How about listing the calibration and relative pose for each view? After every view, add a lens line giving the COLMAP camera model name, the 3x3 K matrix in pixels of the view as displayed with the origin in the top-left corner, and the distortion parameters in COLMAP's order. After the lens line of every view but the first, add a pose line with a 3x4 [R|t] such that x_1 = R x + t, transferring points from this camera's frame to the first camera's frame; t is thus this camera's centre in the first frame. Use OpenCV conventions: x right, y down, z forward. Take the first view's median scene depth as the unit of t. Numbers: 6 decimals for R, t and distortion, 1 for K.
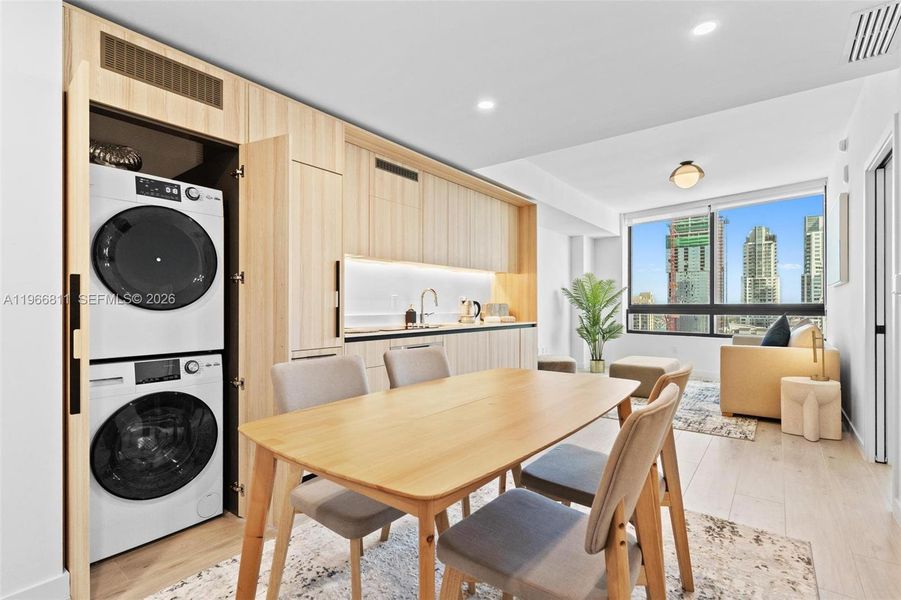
lens RADIAL K [[438.3, 0, 443.1], [0, 438.3, 306.1], [0, 0, 1]] dist [-0.003354, -0.000699]
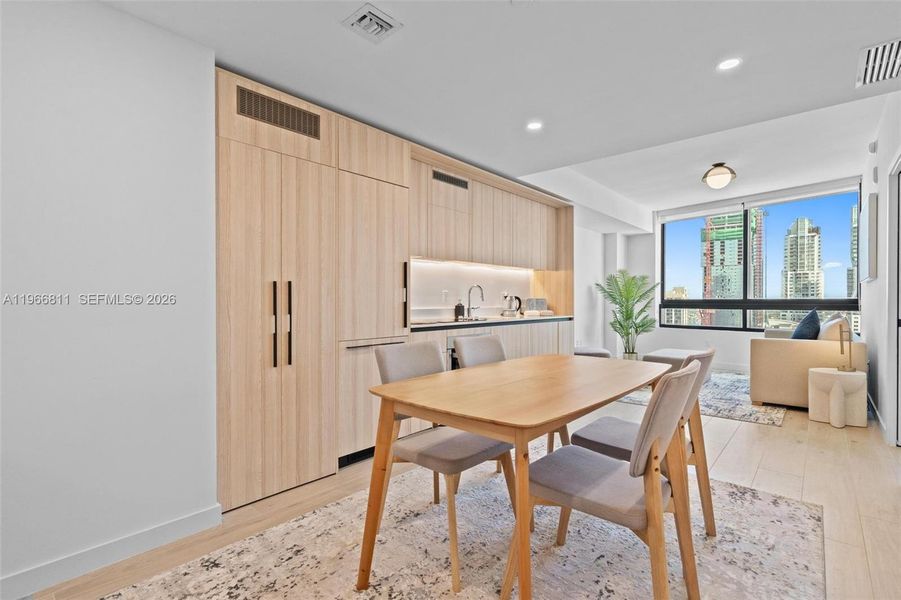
lens RADIAL K [[438.3, 0, 443.1], [0, 438.3, 306.1], [0, 0, 1]] dist [-0.003354, -0.000699]
pose [[0.998121, 0.000351, -0.061275, -0.047778], [0.000330, 0.999938, 0.011100, 0.000545], [0.061275, -0.011099, 0.998059, -0.111064]]
